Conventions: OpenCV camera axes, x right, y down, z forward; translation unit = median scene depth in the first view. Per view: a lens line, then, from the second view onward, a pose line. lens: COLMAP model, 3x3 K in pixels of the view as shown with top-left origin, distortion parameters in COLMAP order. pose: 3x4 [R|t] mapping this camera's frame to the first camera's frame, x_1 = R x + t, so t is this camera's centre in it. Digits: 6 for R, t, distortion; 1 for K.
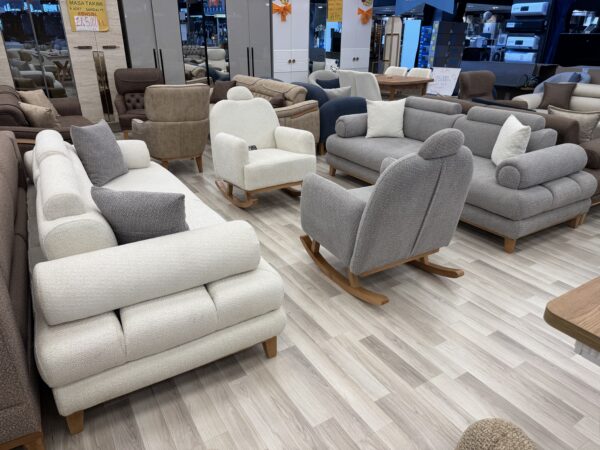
lens RADIAL K [[416.0, 0, 300.0], [0, 416.0, 225.0], [0, 0, 1]] dist [0.061196, -0.063042]
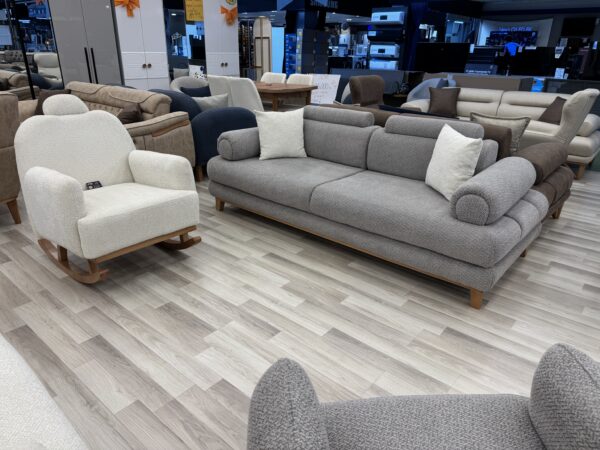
lens RADIAL K [[416.0, 0, 300.0], [0, 416.0, 225.0], [0, 0, 1]] dist [0.061196, -0.063042]
pose [[0.953321, -0.104353, 0.283352, 0.000272], [0.110866, 0.993811, -0.007000, -0.077593], [-0.280868, 0.038087, 0.958990, 0.257270]]
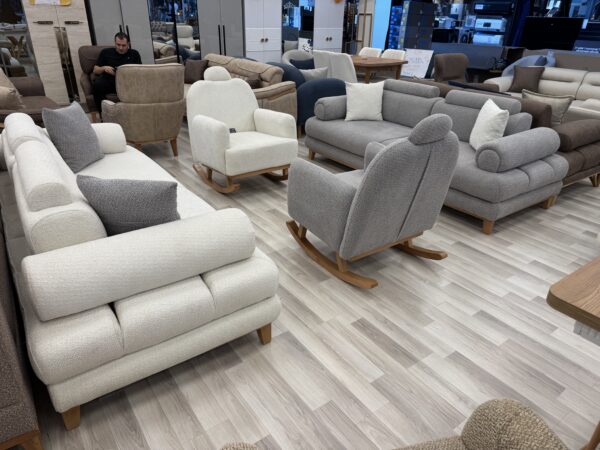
lens RADIAL K [[416.0, 0, 300.0], [0, 416.0, 225.0], [0, 0, 1]] dist [0.061196, -0.063042]
pose [[0.997319, -0.015812, 0.071445, -0.025361], [0.012676, 0.998945, 0.044138, -0.005530], [-0.072067, -0.043114, 0.996467, 0.002935]]
